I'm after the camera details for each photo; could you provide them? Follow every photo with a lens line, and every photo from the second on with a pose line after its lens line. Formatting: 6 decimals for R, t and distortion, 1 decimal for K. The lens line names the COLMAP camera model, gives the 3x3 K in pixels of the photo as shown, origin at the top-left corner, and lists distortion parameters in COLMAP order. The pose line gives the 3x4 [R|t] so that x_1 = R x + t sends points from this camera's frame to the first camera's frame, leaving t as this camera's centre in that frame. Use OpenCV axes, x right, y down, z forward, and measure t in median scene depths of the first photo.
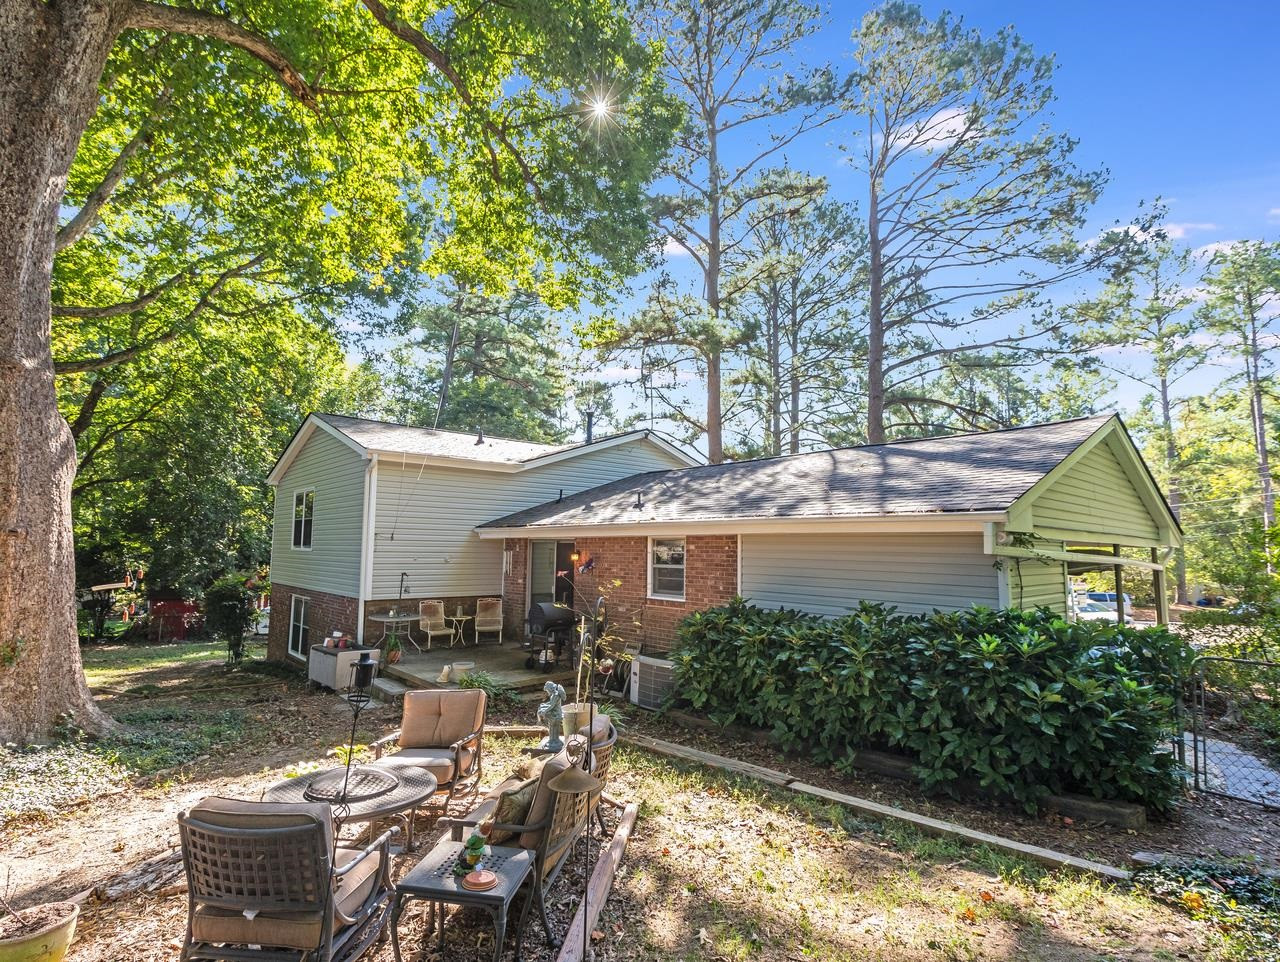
lens RADIAL K [[624.2, 0, 640.0], [0, 624.2, 481.0], [0, 0, 1]] dist [-0.003014, -0.000235]
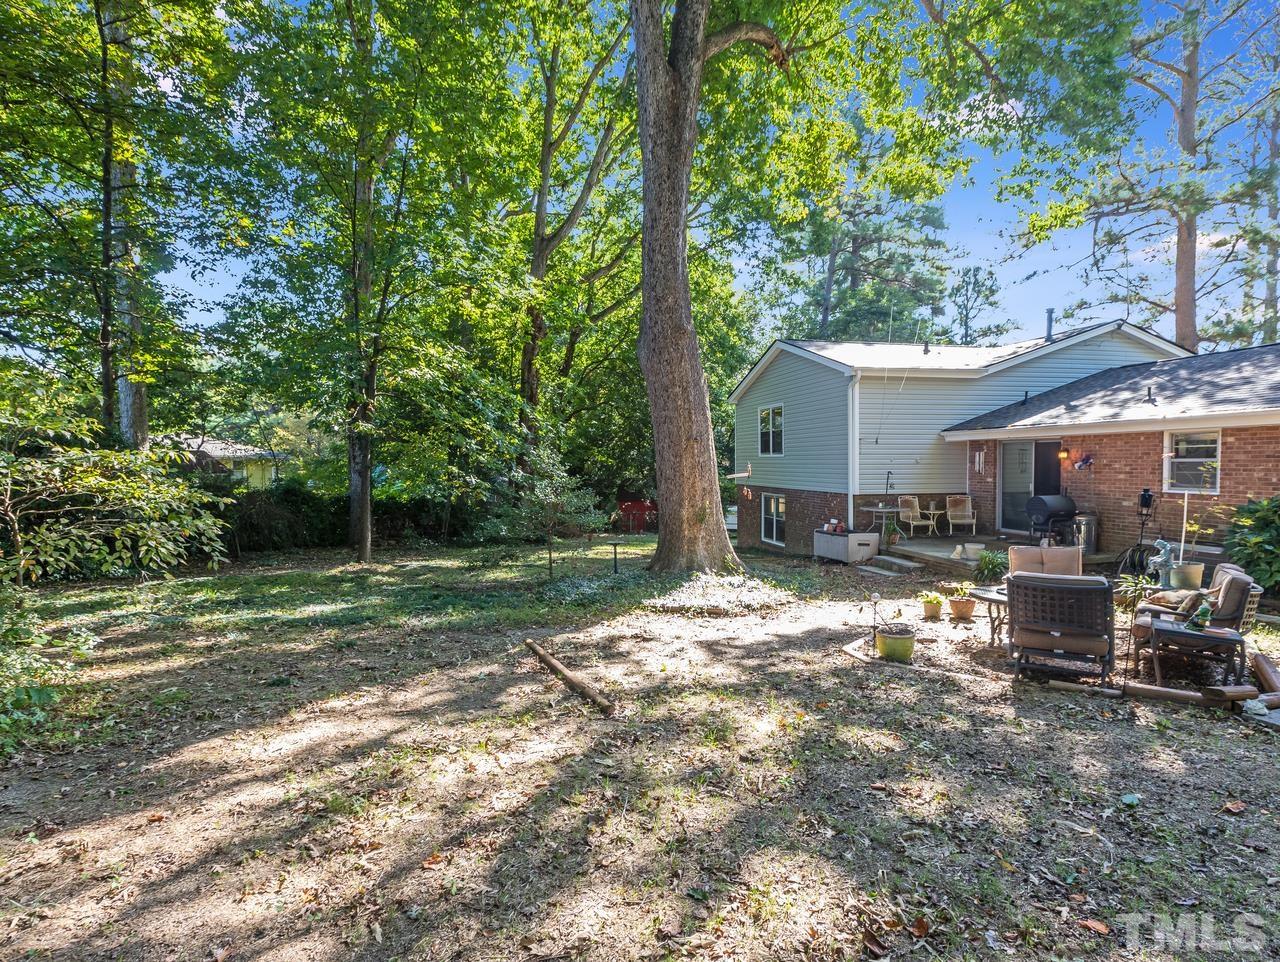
lens RADIAL K [[654.0, 0, 633.0], [0, 654.0, 480.8], [0, 0, 1]] dist [-0.002633, -0.001078]
pose [[0.869432, -0.001734, -0.494049, -0.174184], [0.068129, 0.990861, 0.116416, -0.009669], [0.489332, -0.134875, 0.861605, -0.266967]]
